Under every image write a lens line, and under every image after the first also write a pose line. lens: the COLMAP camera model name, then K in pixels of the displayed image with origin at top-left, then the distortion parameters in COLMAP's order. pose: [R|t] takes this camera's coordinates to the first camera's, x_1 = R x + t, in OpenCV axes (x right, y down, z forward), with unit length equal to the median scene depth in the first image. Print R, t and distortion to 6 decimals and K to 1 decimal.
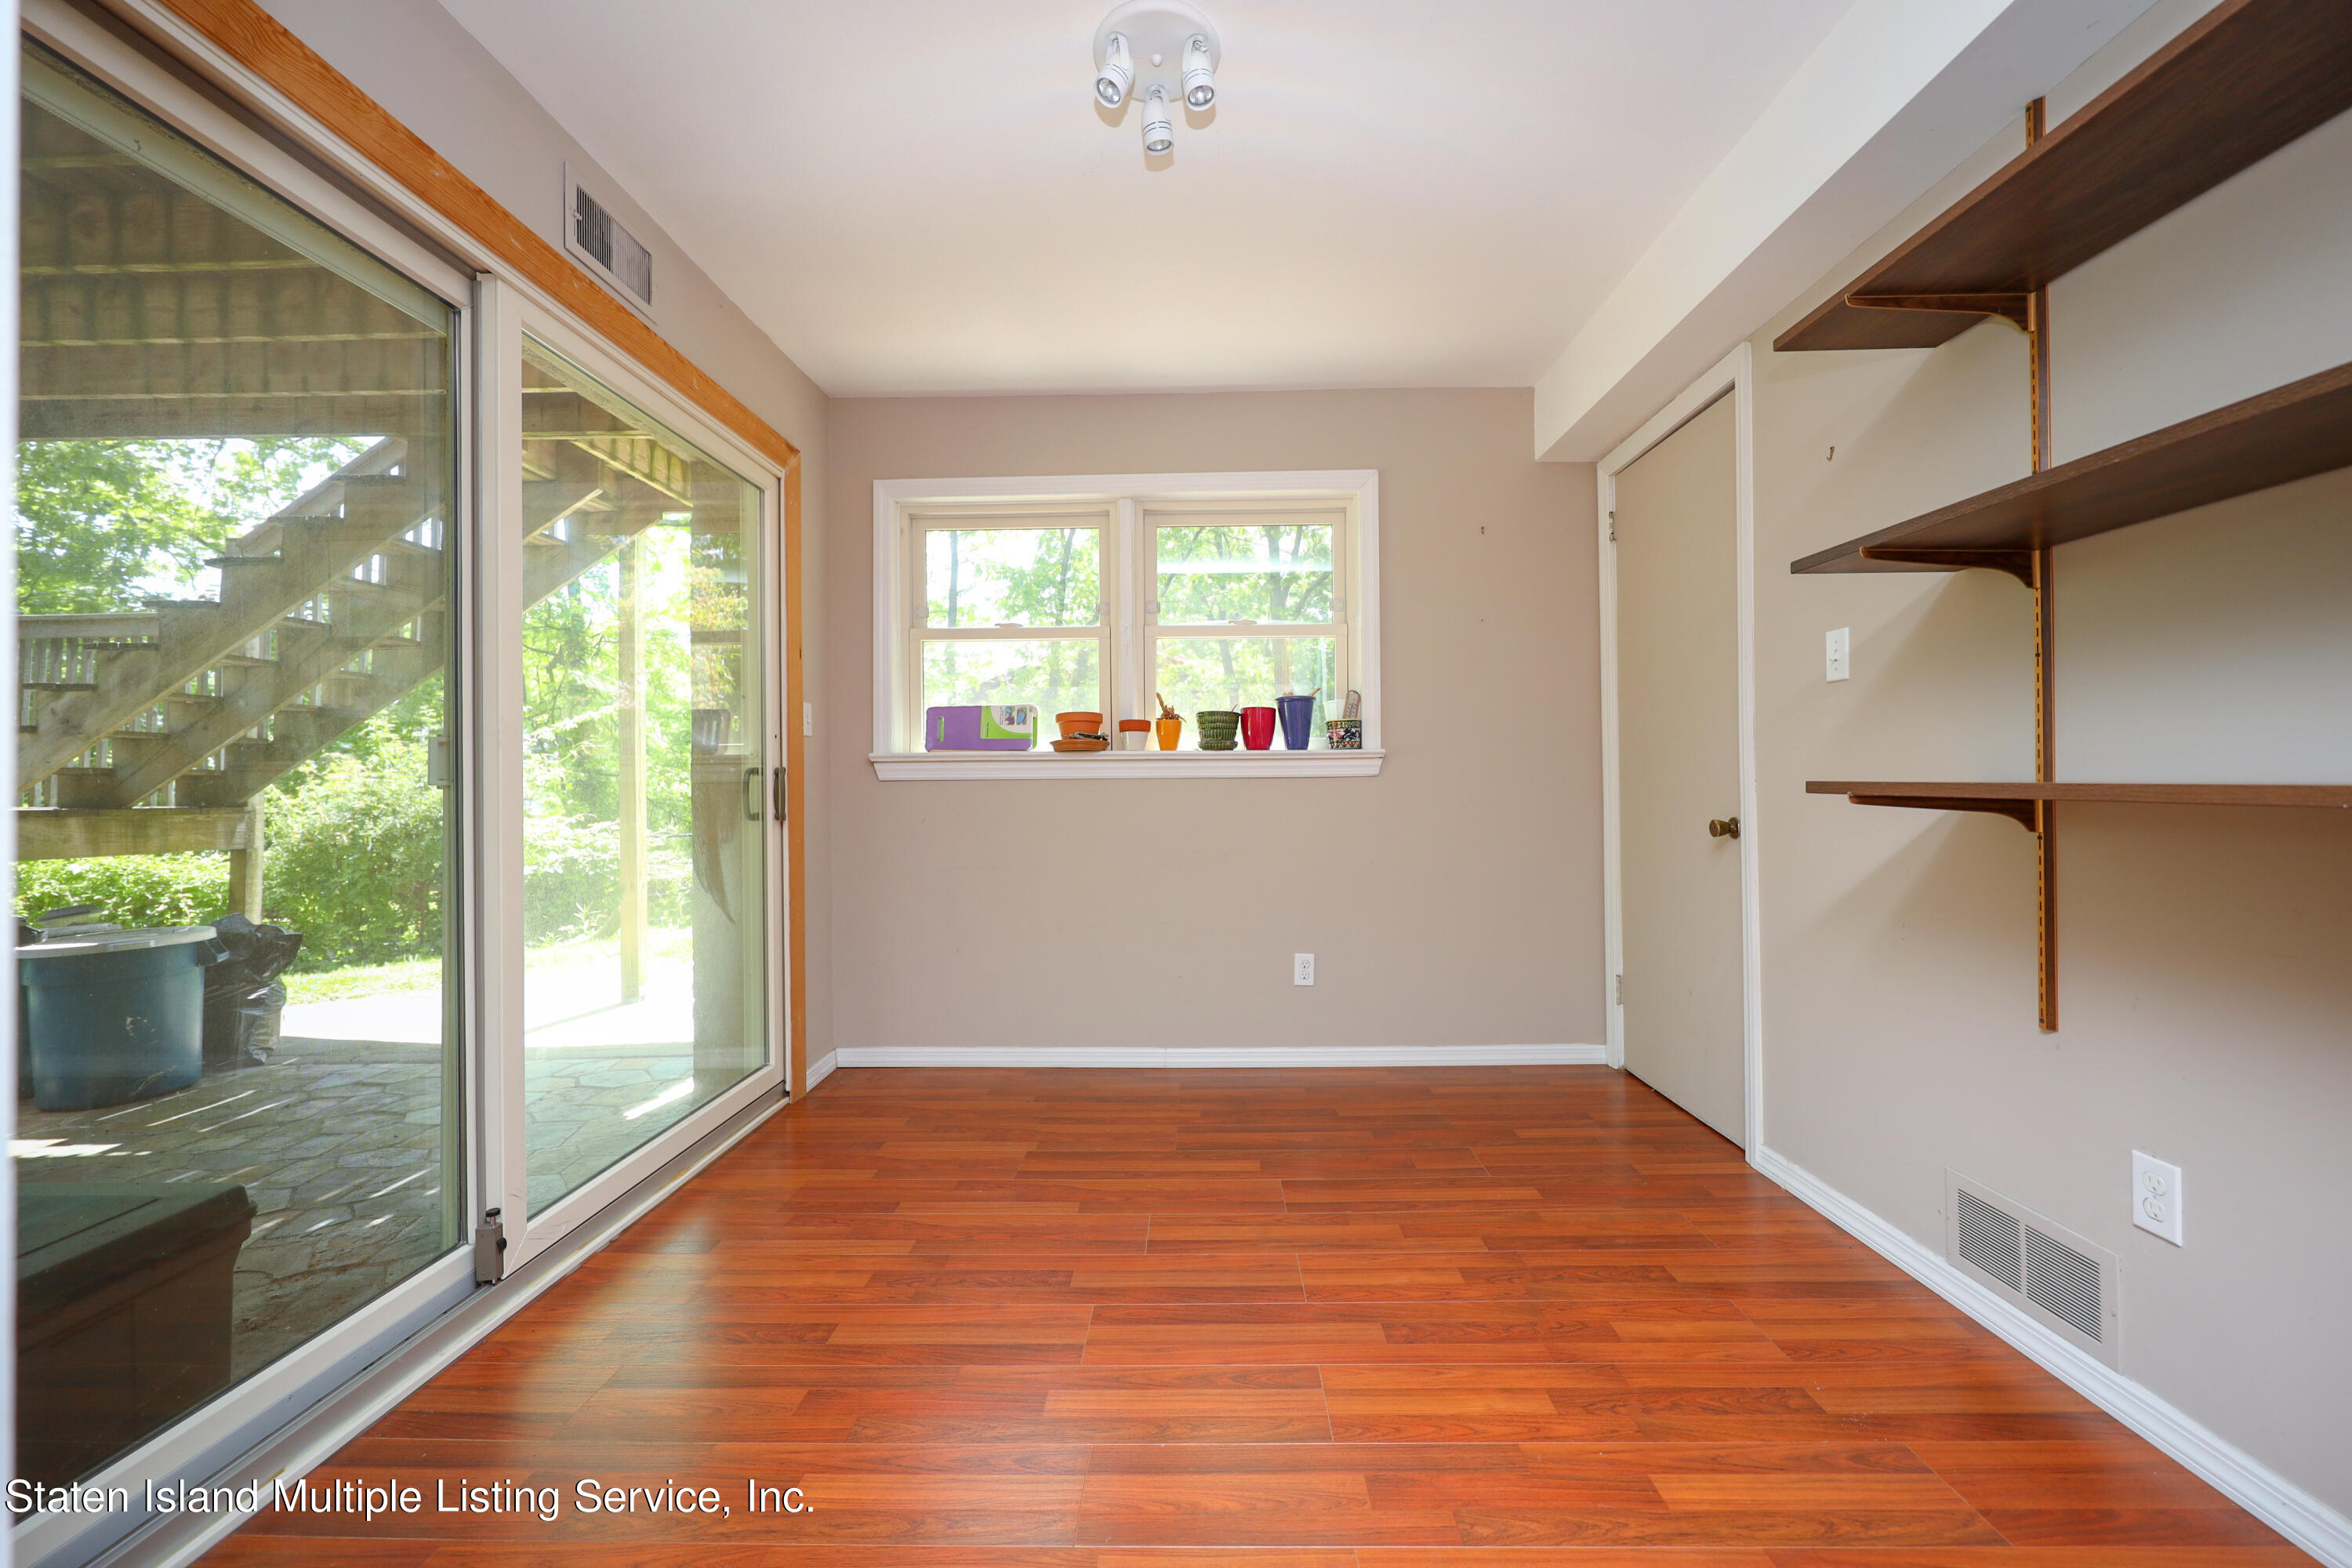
lens RADIAL K [[941.5, 0, 1186.5], [0, 941.5, 782.4], [0, 0, 1]] dist [0.001227, 0.000600]
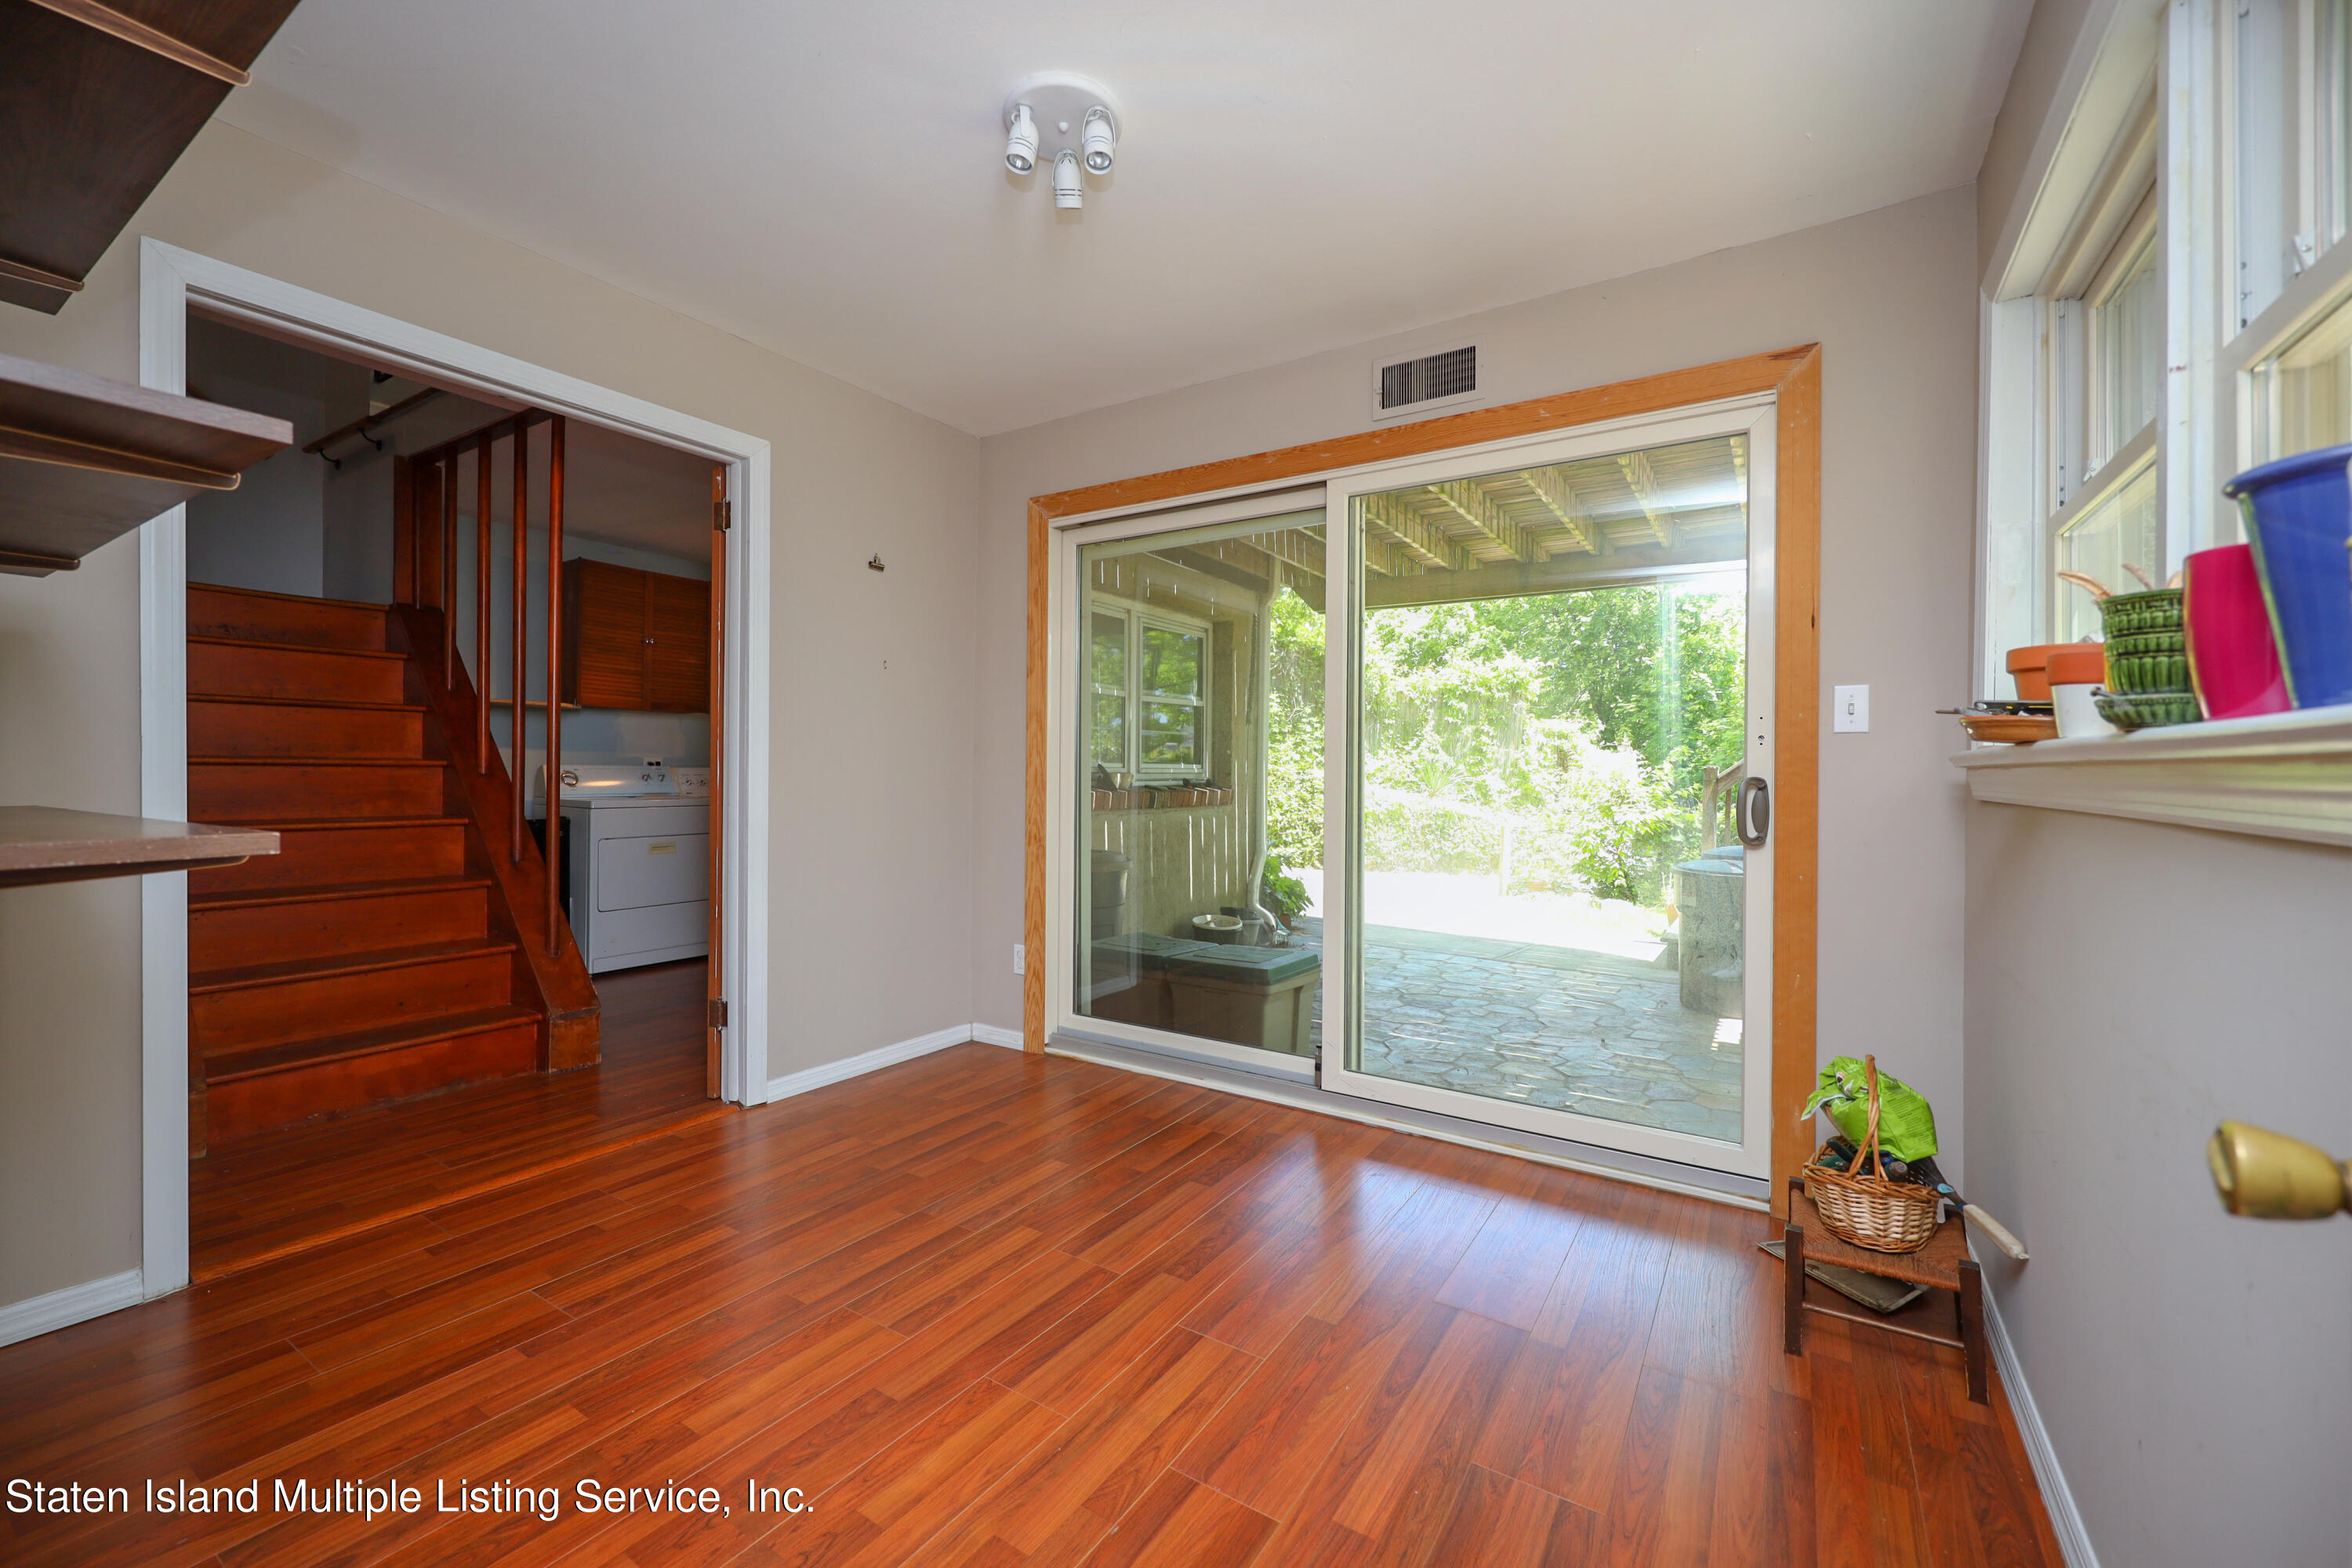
lens RADIAL K [[941.5, 0, 1186.5], [0, 941.5, 782.4], [0, 0, 1]] dist [0.001227, 0.000600]
pose [[-0.526111, 0.018220, -0.850221, 0.776200], [0.004846, 0.999818, 0.018427, -0.040498], [0.850402, 0.005575, -0.526103, 1.611510]]
